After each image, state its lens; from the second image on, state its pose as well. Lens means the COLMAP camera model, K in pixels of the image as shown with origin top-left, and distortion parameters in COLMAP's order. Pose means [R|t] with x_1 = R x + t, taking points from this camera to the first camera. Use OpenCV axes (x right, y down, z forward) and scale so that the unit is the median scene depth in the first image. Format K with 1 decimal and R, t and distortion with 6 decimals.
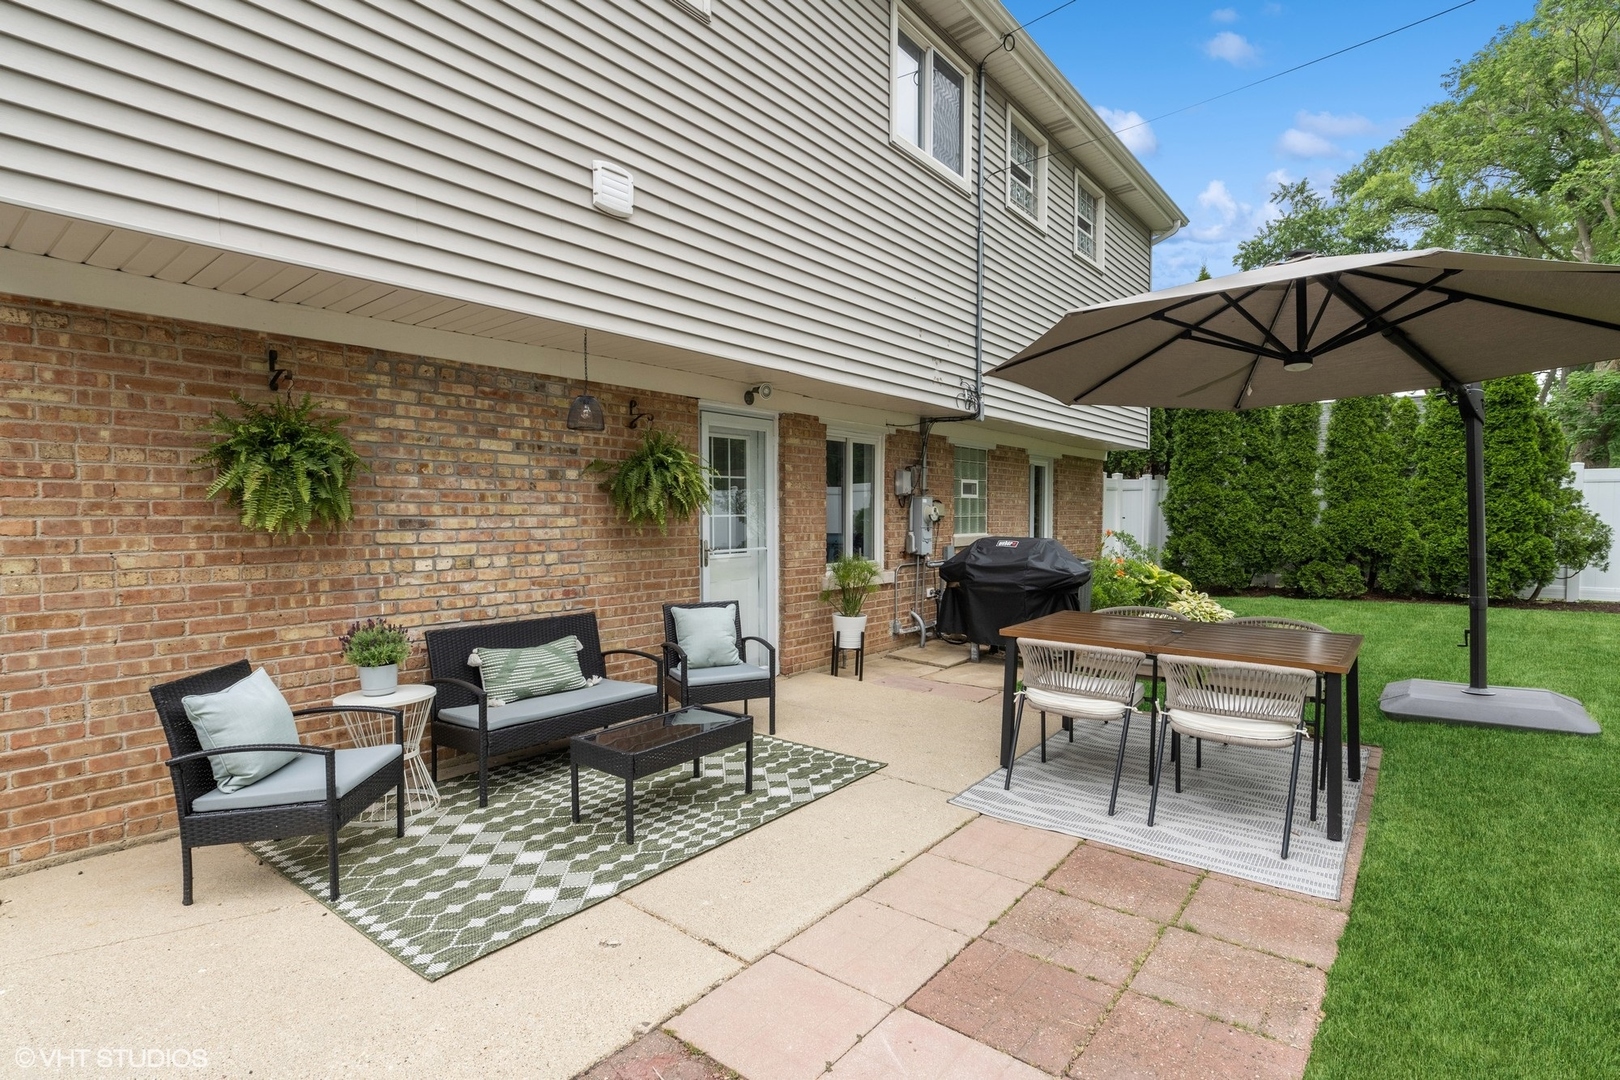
lens RADIAL K [[779.2, 0, 804.1], [0, 779.2, 541.7], [0, 0, 1]] dist [-0.006261, -0.000315]
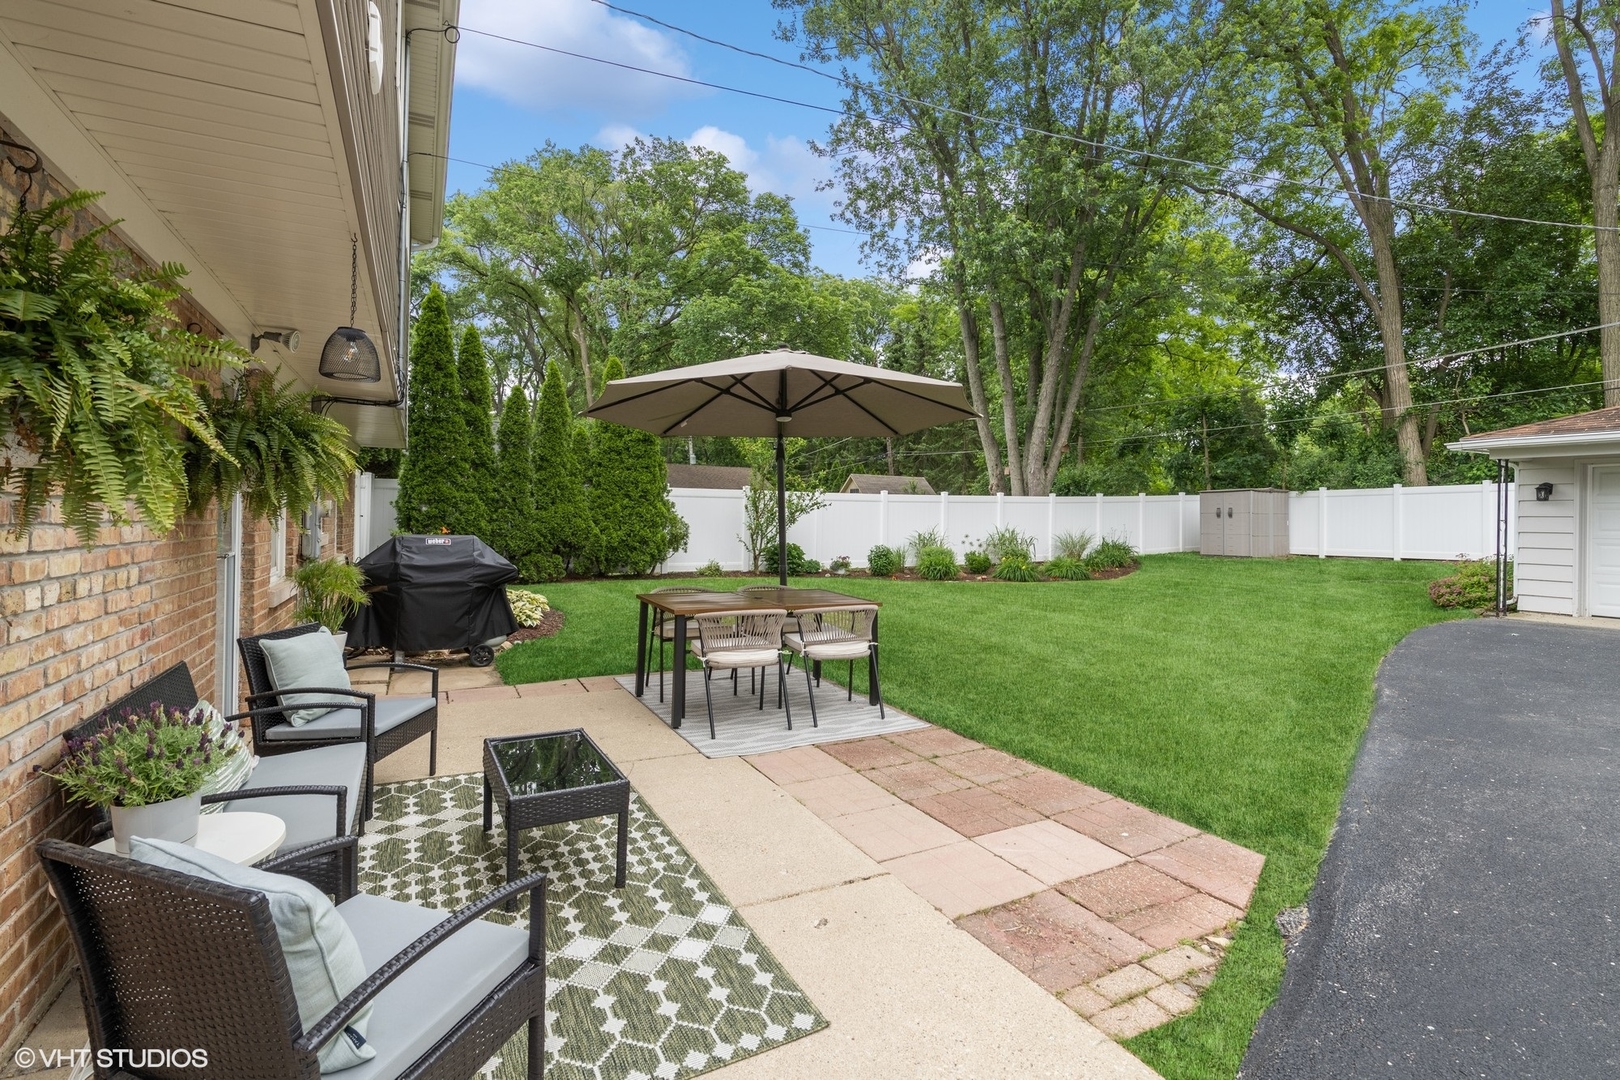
lens RADIAL K [[756.9, 0, 805.0], [0, 756.9, 523.5], [0, 0, 1]] dist [-0.003320, -0.000014]
pose [[0.397006, 0.002102, 0.917813, -0.757673], [0.019915, 0.999742, -0.010904, -0.000619], [-0.917600, 0.022607, 0.396862, 0.392582]]
